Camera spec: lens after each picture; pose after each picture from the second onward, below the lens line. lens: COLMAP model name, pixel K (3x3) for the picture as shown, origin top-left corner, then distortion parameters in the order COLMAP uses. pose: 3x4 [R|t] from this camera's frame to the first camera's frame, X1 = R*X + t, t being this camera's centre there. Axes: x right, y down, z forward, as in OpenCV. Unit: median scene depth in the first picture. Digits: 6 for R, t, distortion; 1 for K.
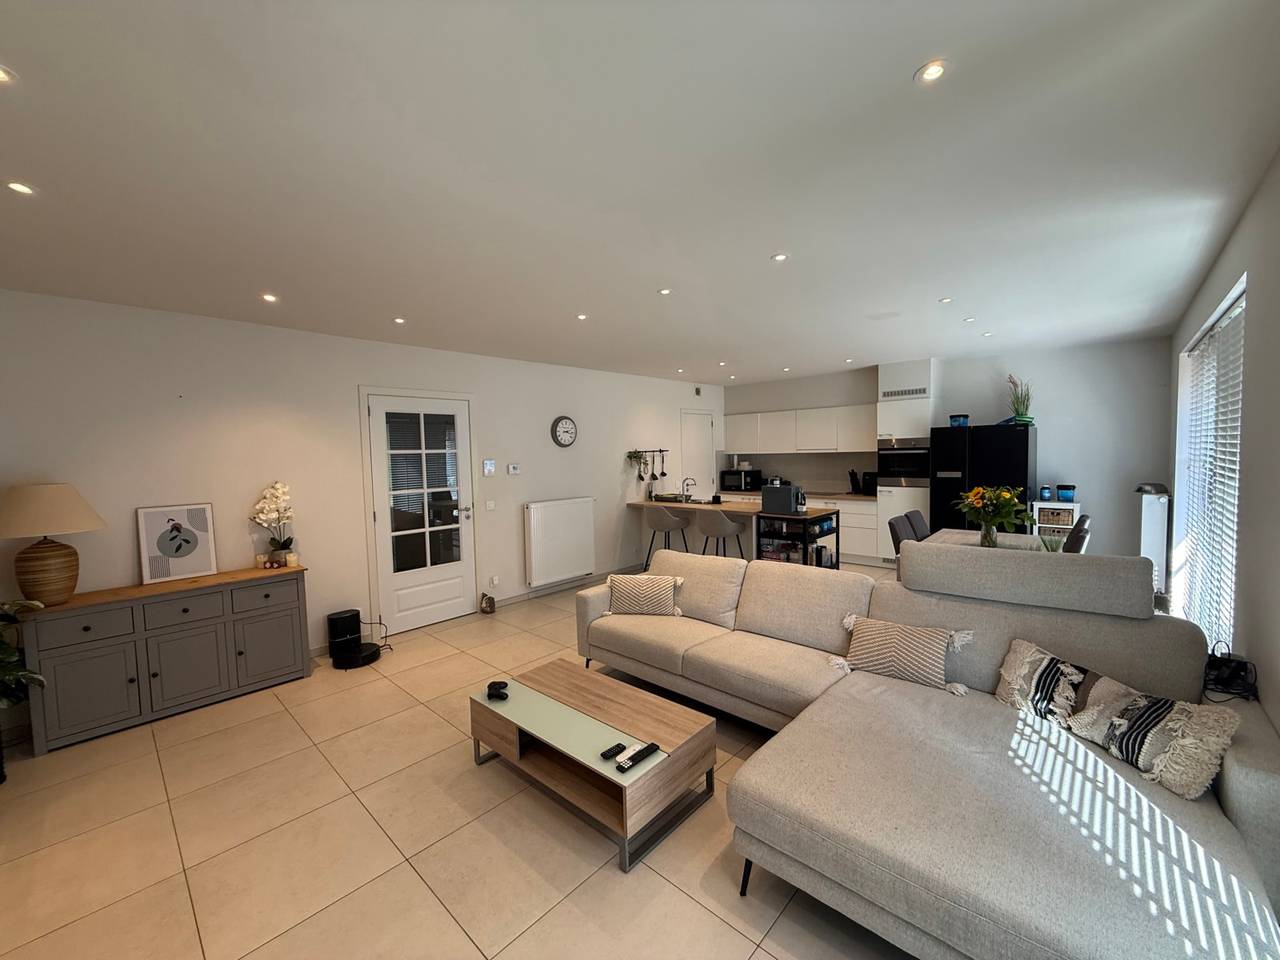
lens RADIAL K [[509.6, 0, 636.4], [0, 509.6, 479.7], [0, 0, 1]] dist [0.000608, -0.000362]
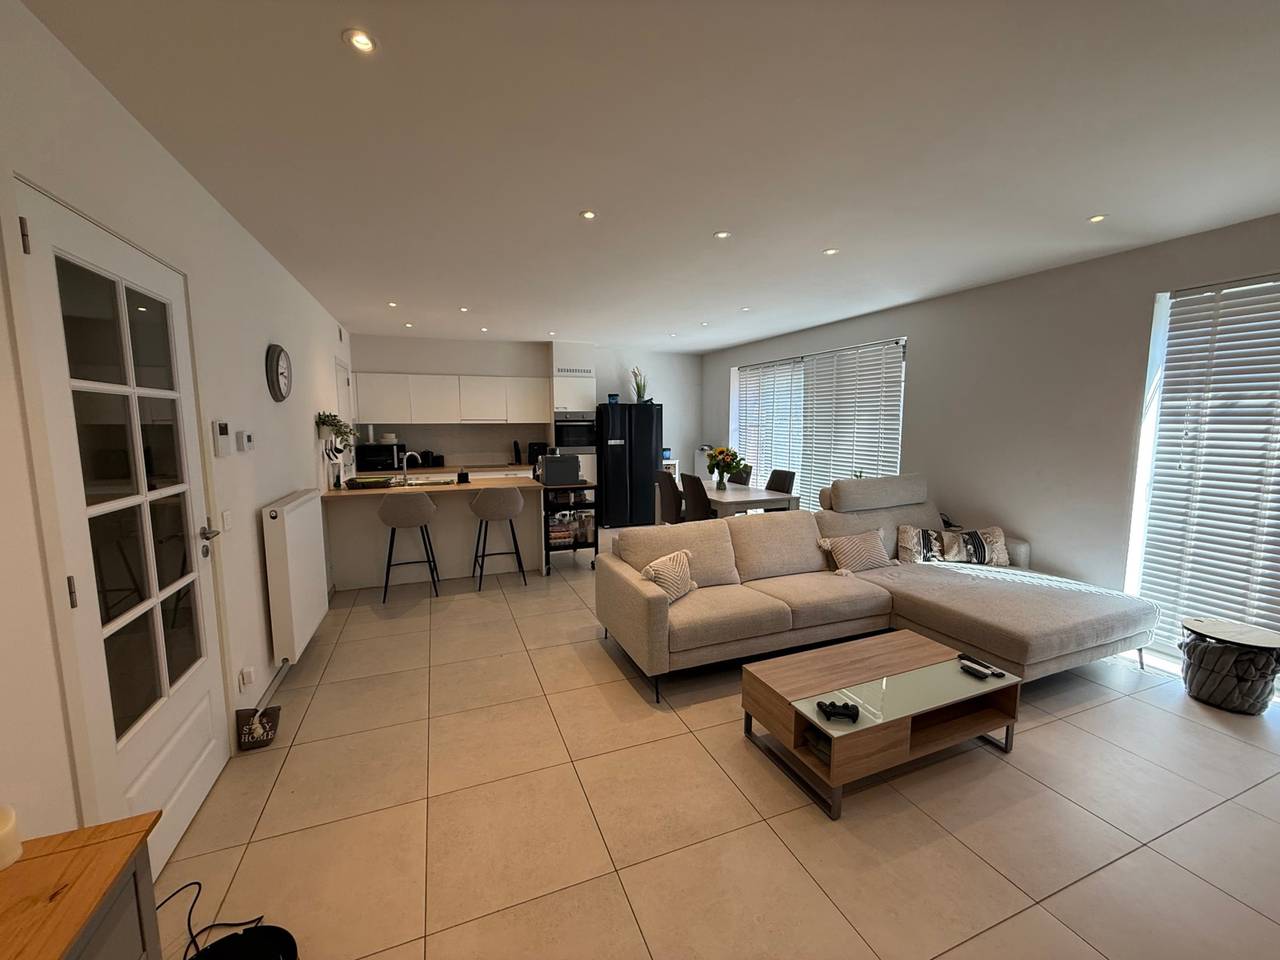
lens RADIAL K [[509.6, 0, 636.4], [0, 509.6, 479.7], [0, 0, 1]] dist [0.000608, -0.000362]
pose [[0.429969, -0.079514, 0.899335, -0.483876], [0.042349, 0.996794, 0.067884, -0.001592], [-0.901850, 0.008898, 0.431958, 0.421859]]
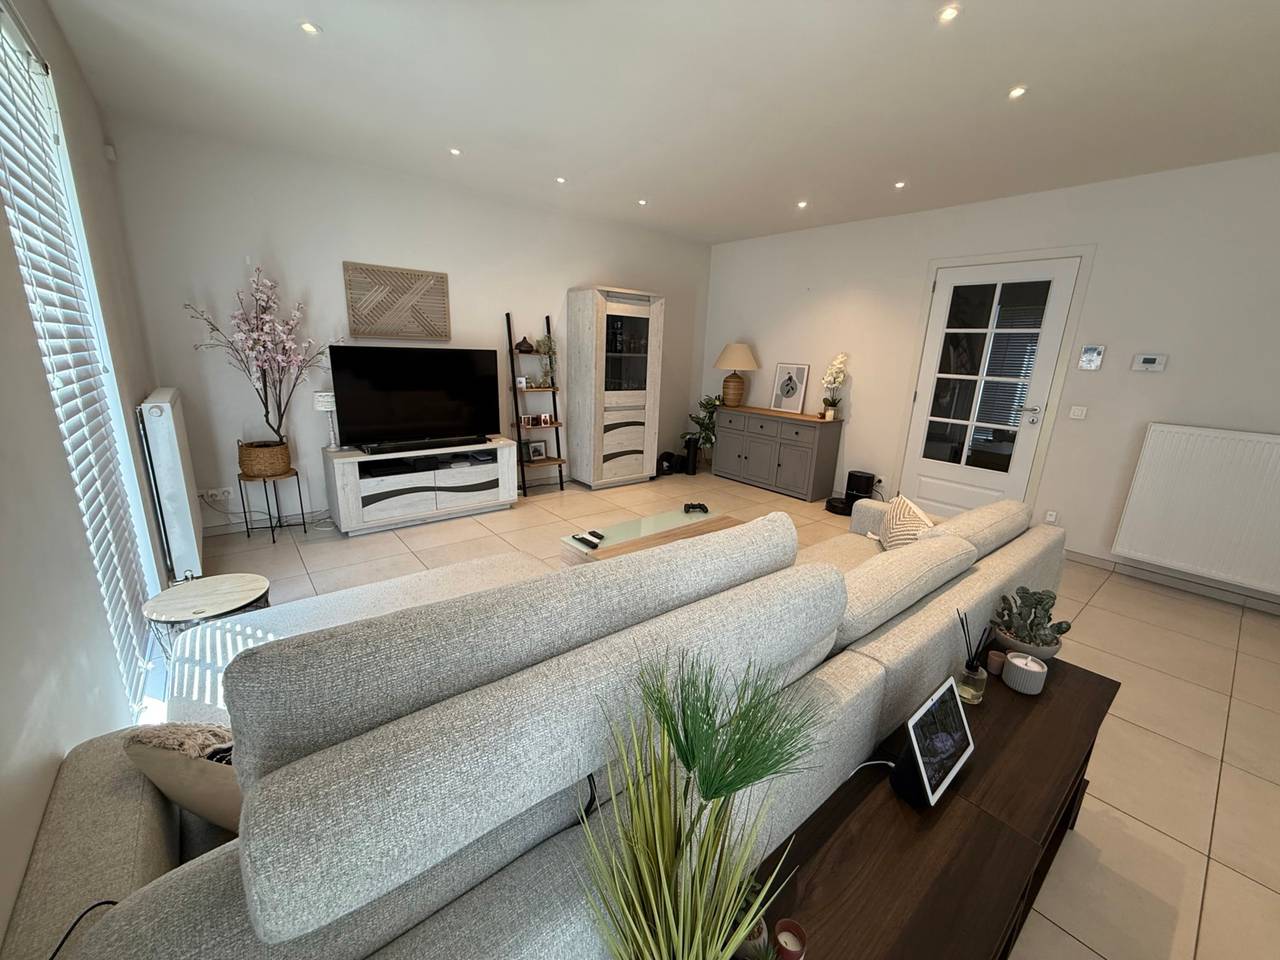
lens RADIAL K [[509.6, 0, 636.4], [0, 509.6, 479.7], [0, 0, 1]] dist [0.000608, -0.000362]
pose [[-0.137505, 0.267309, -0.953750, 0.435888], [-0.089568, 0.955596, 0.280739, -0.003554], [0.986443, 0.124028, -0.107457, 0.440596]]
